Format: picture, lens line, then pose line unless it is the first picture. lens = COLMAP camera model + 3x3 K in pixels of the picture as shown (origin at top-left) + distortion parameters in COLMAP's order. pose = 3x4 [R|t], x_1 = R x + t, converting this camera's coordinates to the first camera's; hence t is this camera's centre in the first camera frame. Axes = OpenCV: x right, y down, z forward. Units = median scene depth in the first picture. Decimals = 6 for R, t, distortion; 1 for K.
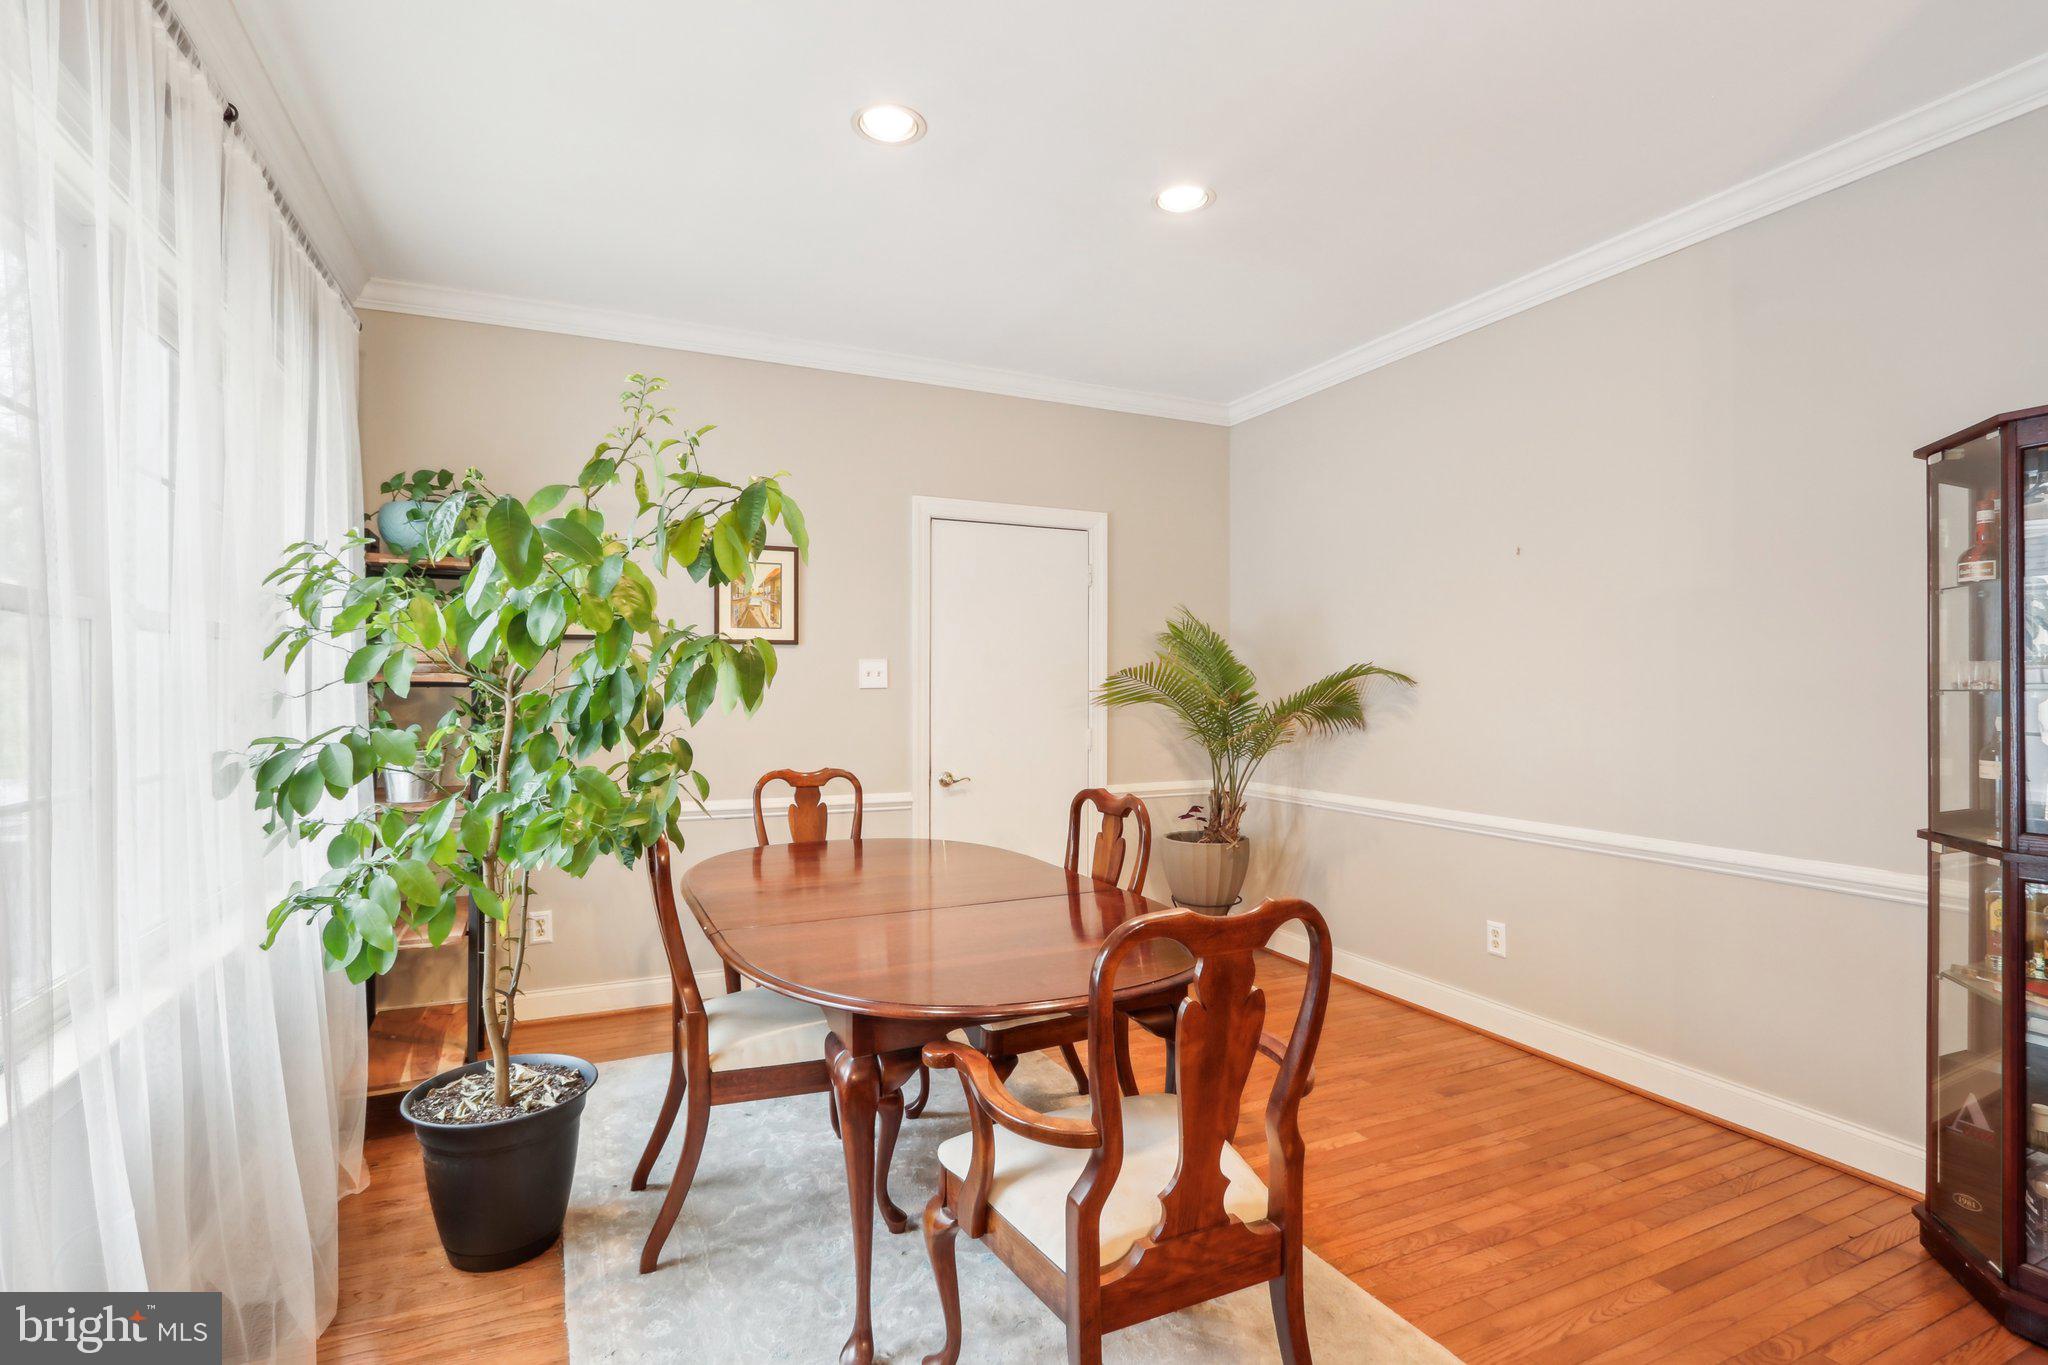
lens RADIAL K [[942.2, 0, 994.6], [0, 942.2, 696.5], [0, 0, 1]] dist [-0.018363, 0.002383]
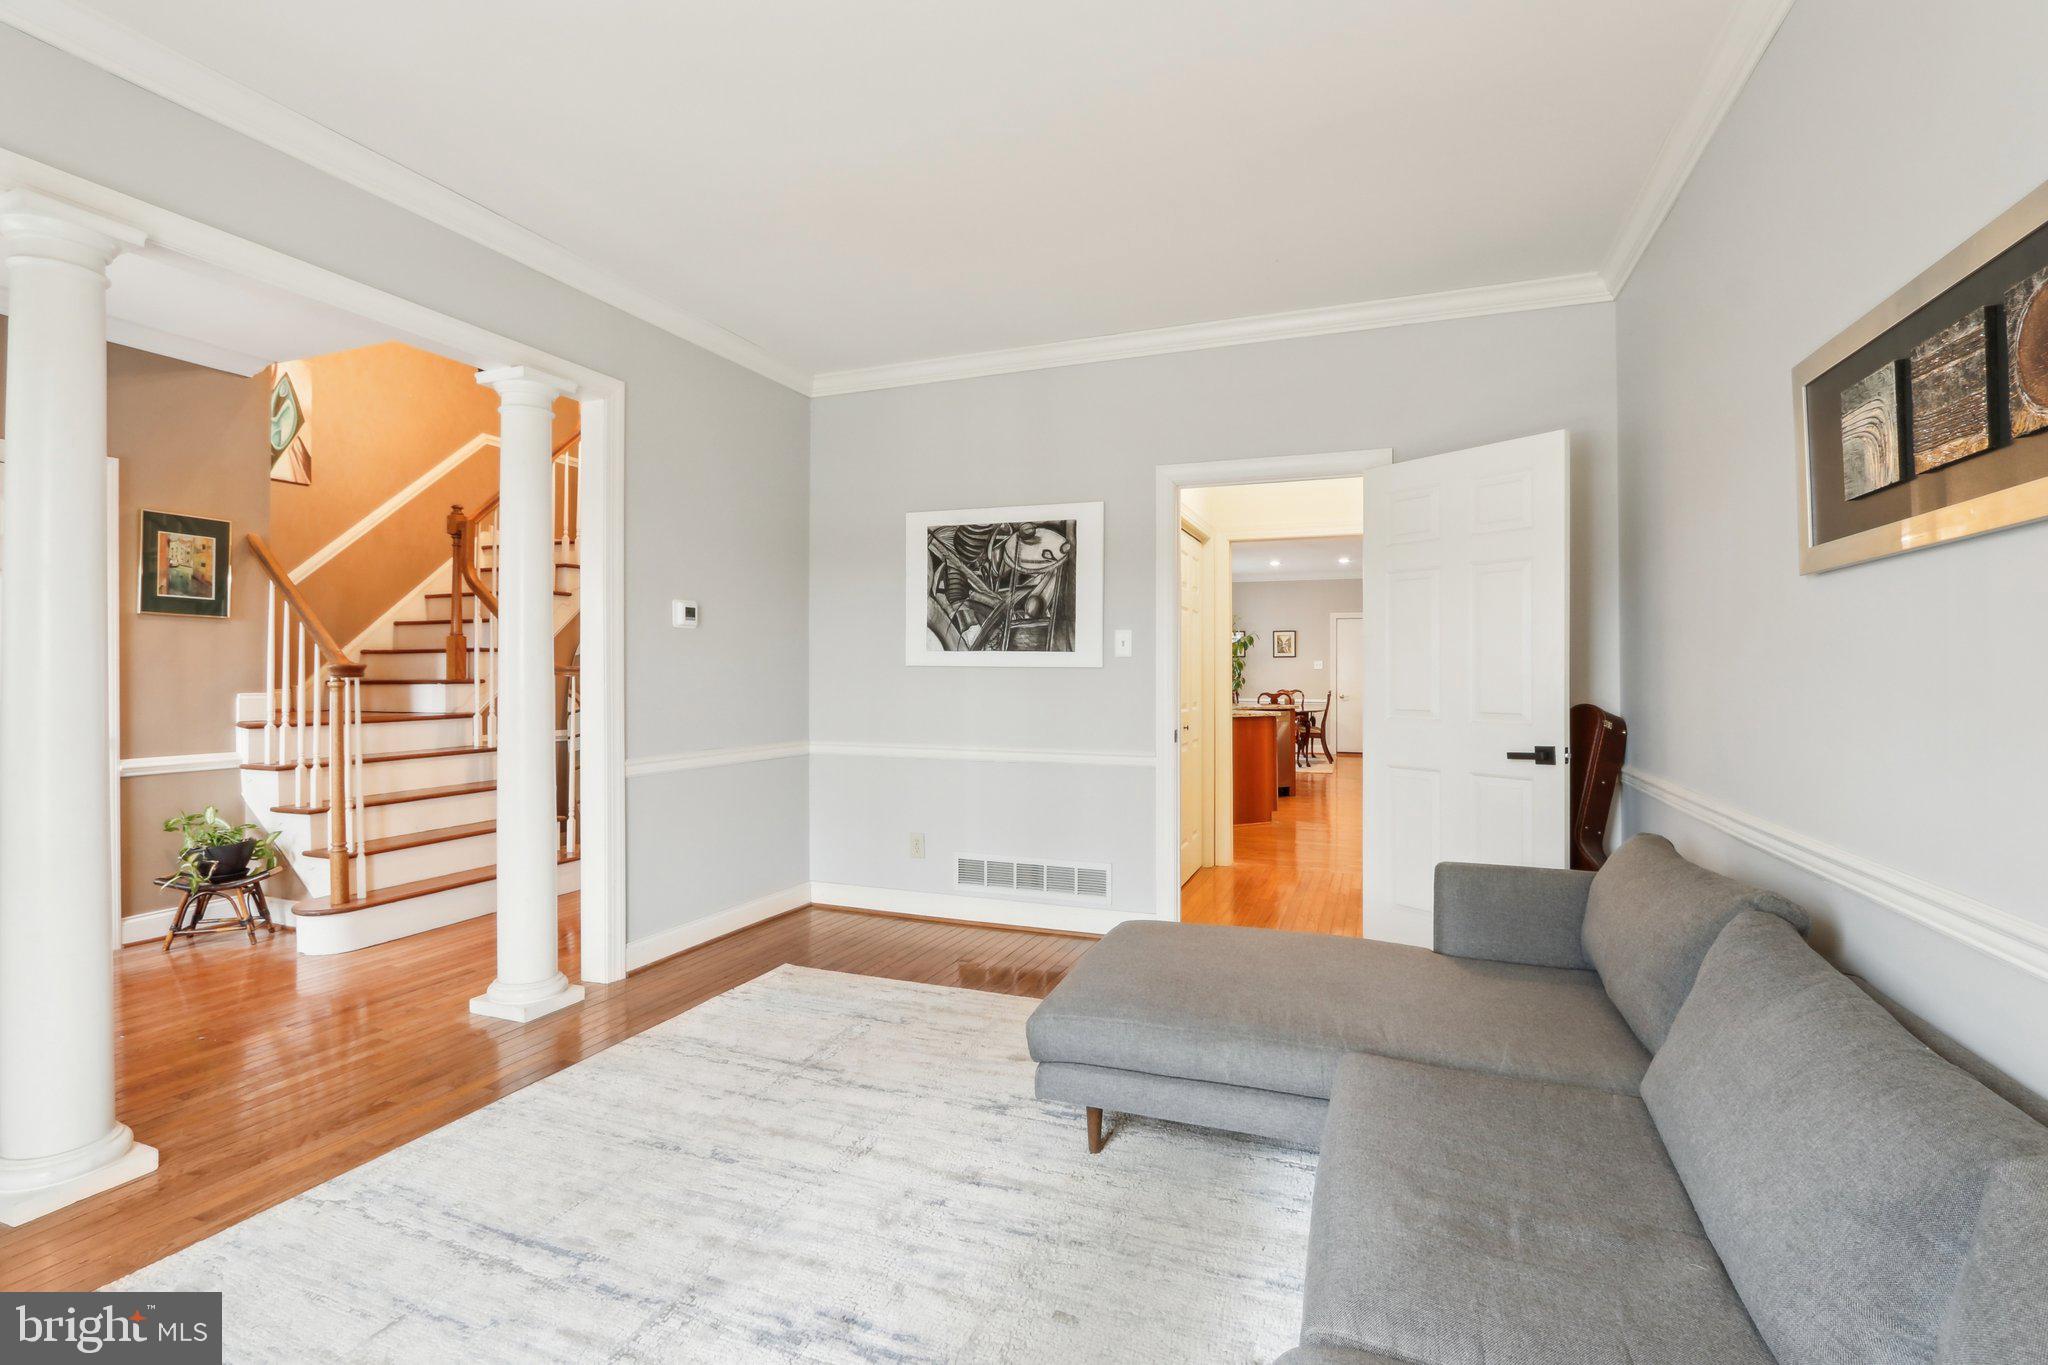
lens RADIAL K [[942.2, 0, 997.0], [0, 942.2, 674.4], [0, 0, 1]] dist [-0.018363, 0.002383]
pose [[0.689215, 0.003502, -0.724548, 1.749326], [-0.010492, 0.999932, -0.005148, 0.045583], [0.724481, 0.011149, 0.689205, -2.502362]]
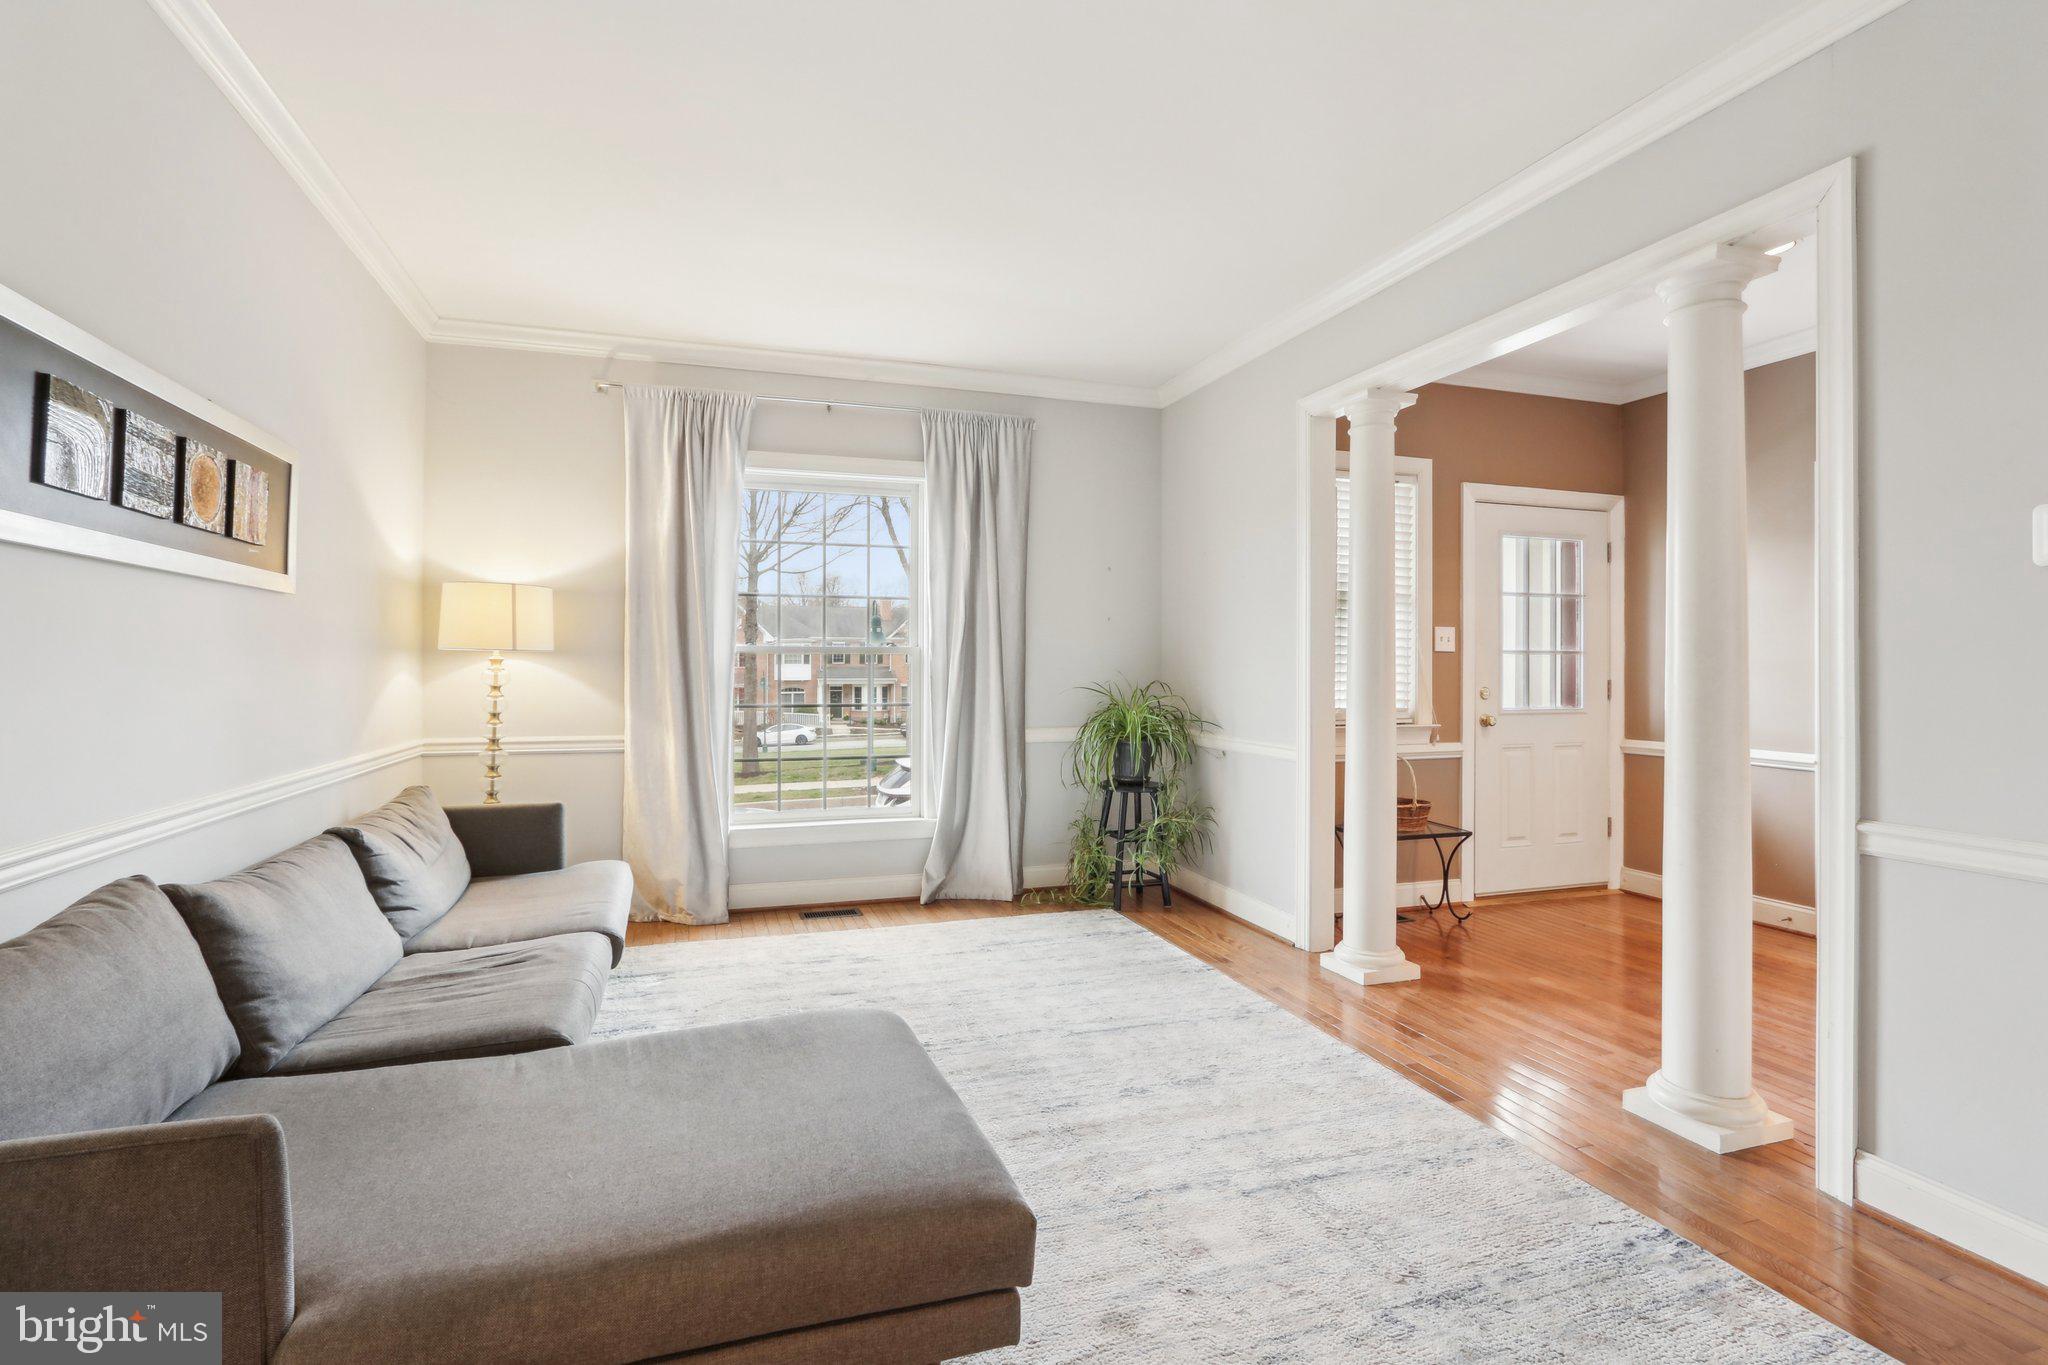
lens RADIAL K [[942.2, 0, 1028.8], [0, 942.2, 672.5], [0, 0, 1]] dist [-0.018363, 0.002383]
pose [[-0.996897, -0.000095, 0.078718, 1.191143], [0.000430, 0.999978, 0.006644, 0.042828], [-0.078716, 0.006657, -0.996875, -1.475368]]
